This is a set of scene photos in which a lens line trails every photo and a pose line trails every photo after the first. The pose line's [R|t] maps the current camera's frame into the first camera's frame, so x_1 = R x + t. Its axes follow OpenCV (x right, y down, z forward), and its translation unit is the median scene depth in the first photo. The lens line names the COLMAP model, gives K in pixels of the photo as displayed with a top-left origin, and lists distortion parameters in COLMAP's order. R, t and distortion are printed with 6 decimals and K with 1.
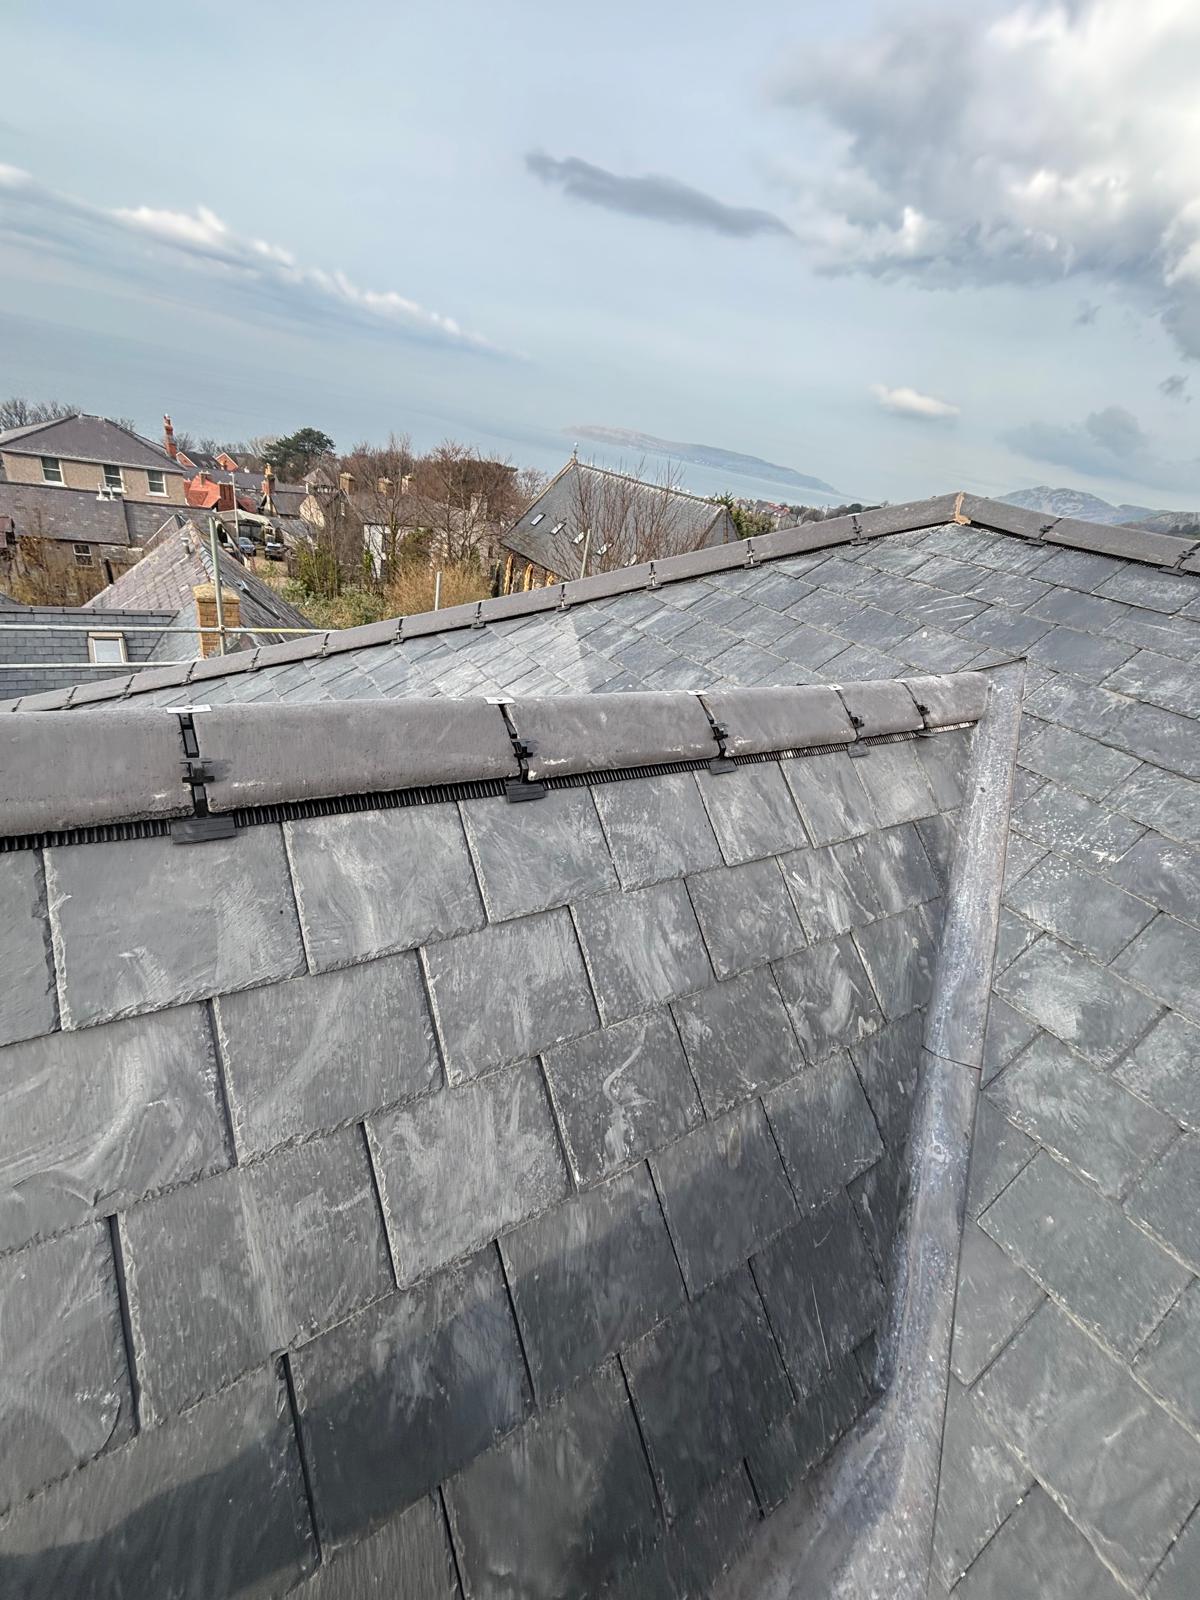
lens RADIAL K [[648.4, 0, 605.9], [0, 648.4, 796.3], [0, 0, 1]] dist [0.000843, -0.000115]
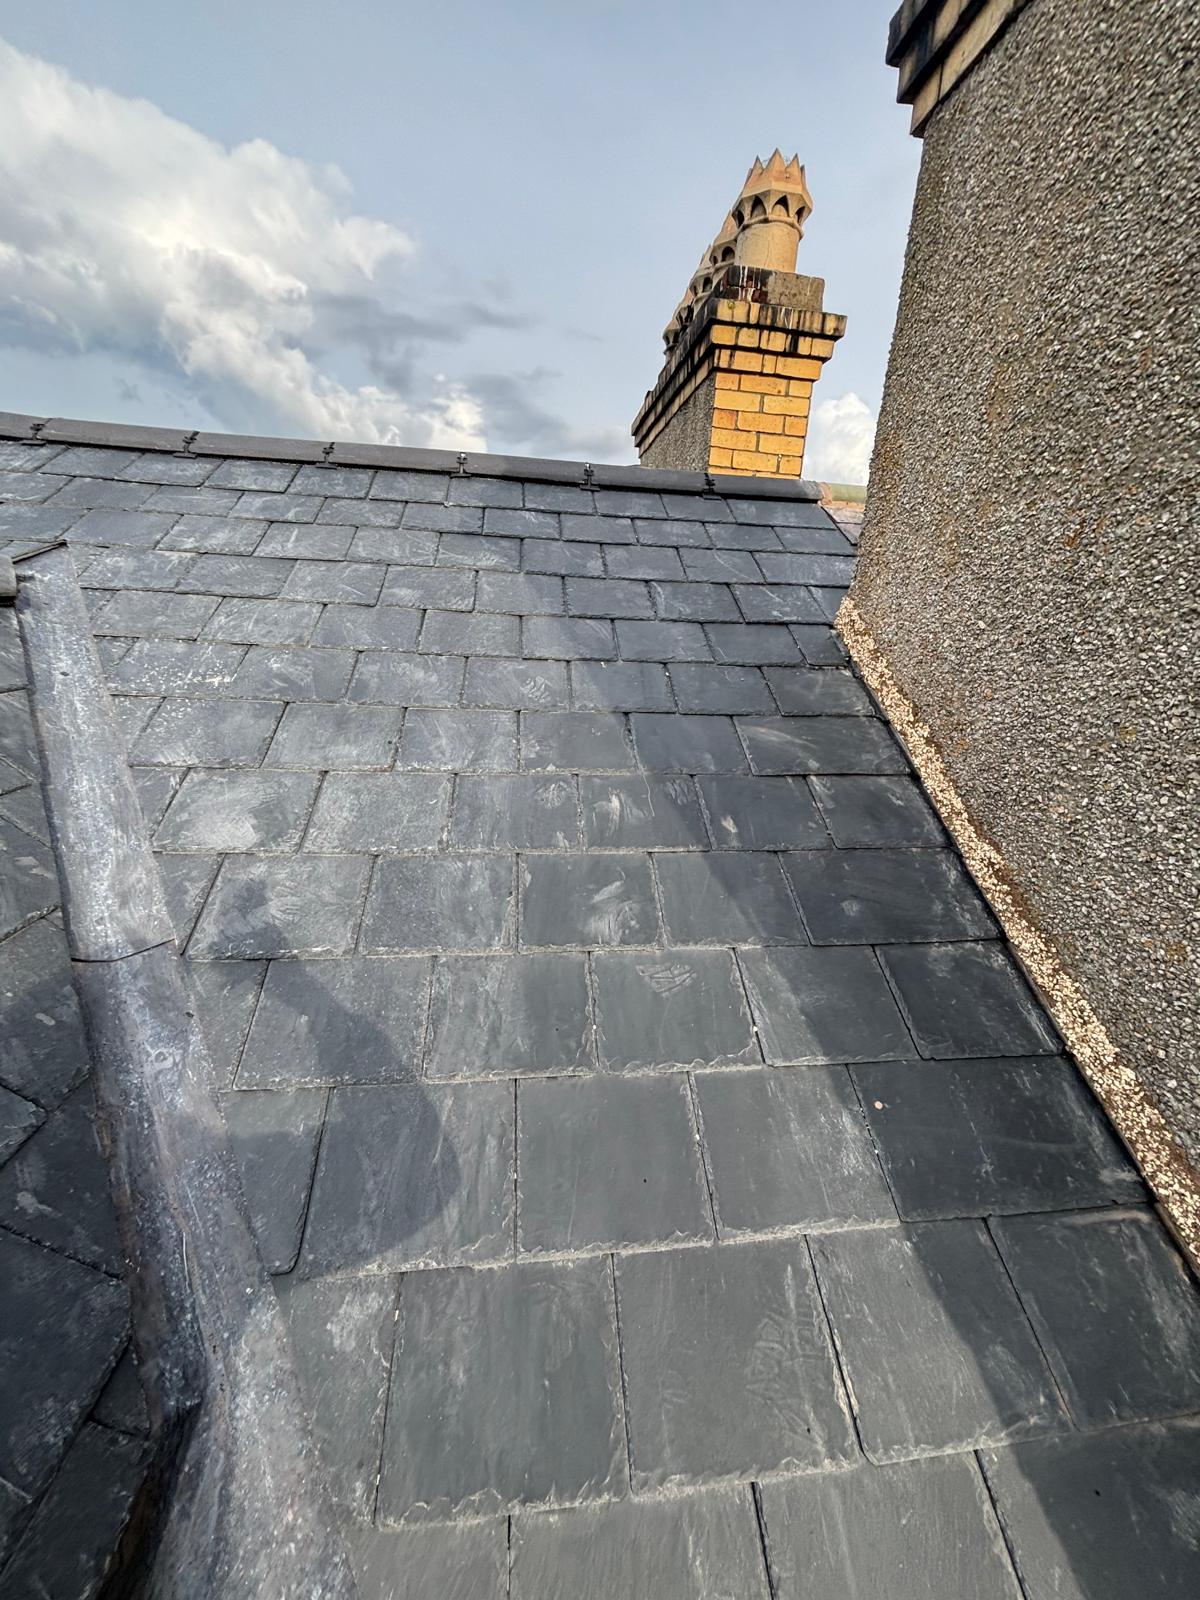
lens RADIAL K [[648.4, 0, 604.2], [0, 648.4, 801.7], [0, 0, 1]] dist [0.000843, -0.000115]
pose [[0.465883, -0.384100, 0.797133, 0.201810], [0.455781, 0.876336, 0.155884, 0.295889], [-0.758431, 0.290694, 0.583335, 0.100746]]
